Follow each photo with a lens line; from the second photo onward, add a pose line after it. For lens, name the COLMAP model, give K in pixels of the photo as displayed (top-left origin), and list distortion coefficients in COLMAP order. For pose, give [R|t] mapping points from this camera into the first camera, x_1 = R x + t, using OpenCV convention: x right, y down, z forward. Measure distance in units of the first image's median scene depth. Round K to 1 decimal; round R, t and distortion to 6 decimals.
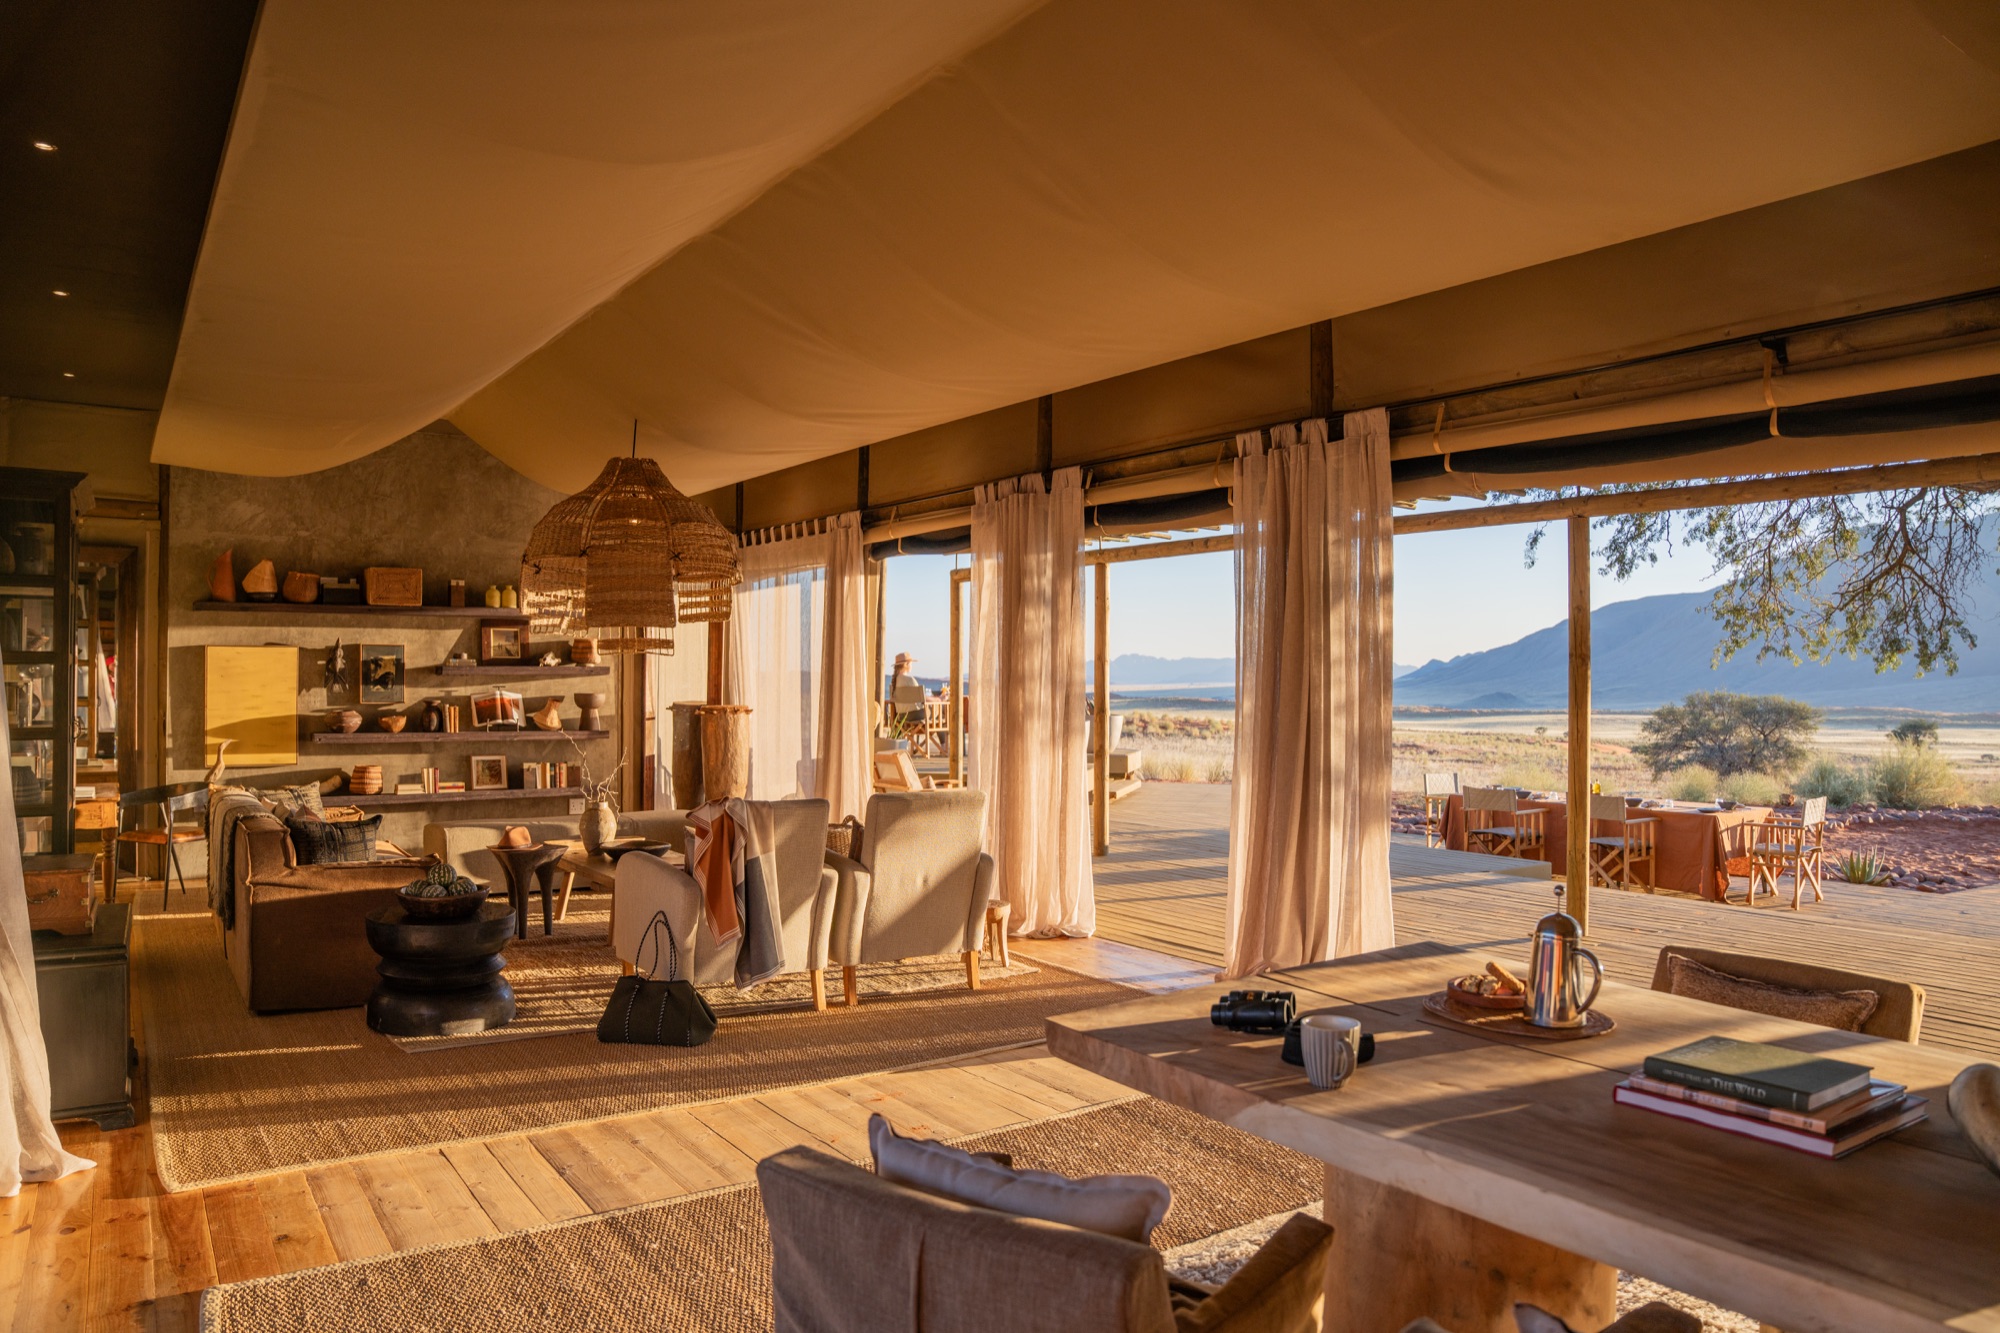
lens RADIAL K [[1415.4, 0, 1000.0], [0, 1415.4, 666.5], [0, 0, 1]] dist [-0.112186, -0.000012]
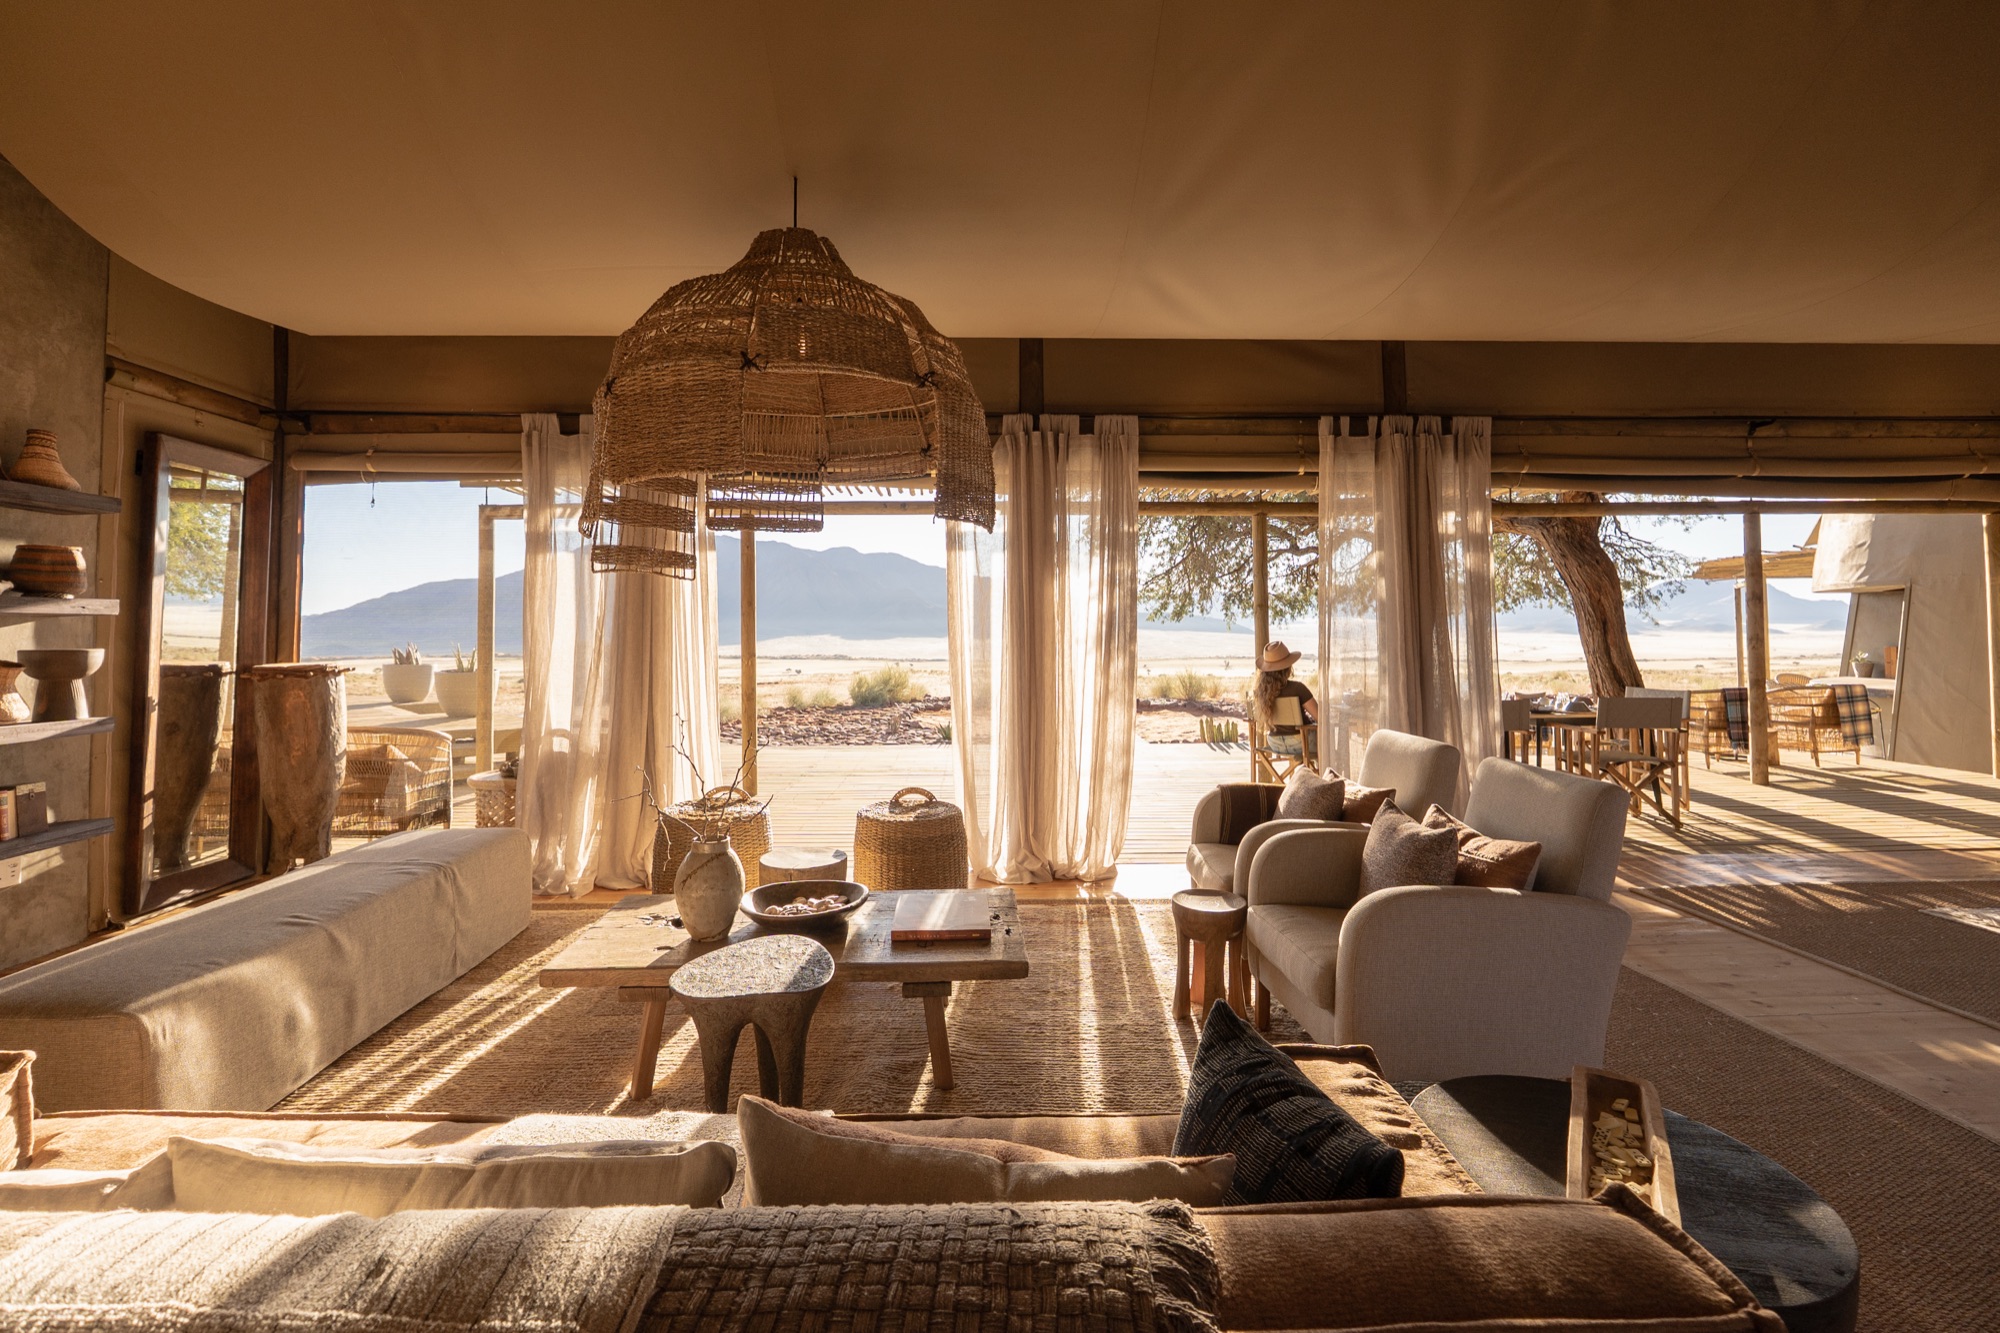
lens RADIAL K [[892.1, 0, 997.7], [0, 892.1, 631.9], [0, 0, 1]] dist [0.000571, 0.000066]
pose [[0.519786, -0.002161, 0.854293, -0.507944], [0.002767, 0.999996, 0.000846, 0.016115], [-0.854292, 0.001924, 0.519790, 0.669729]]
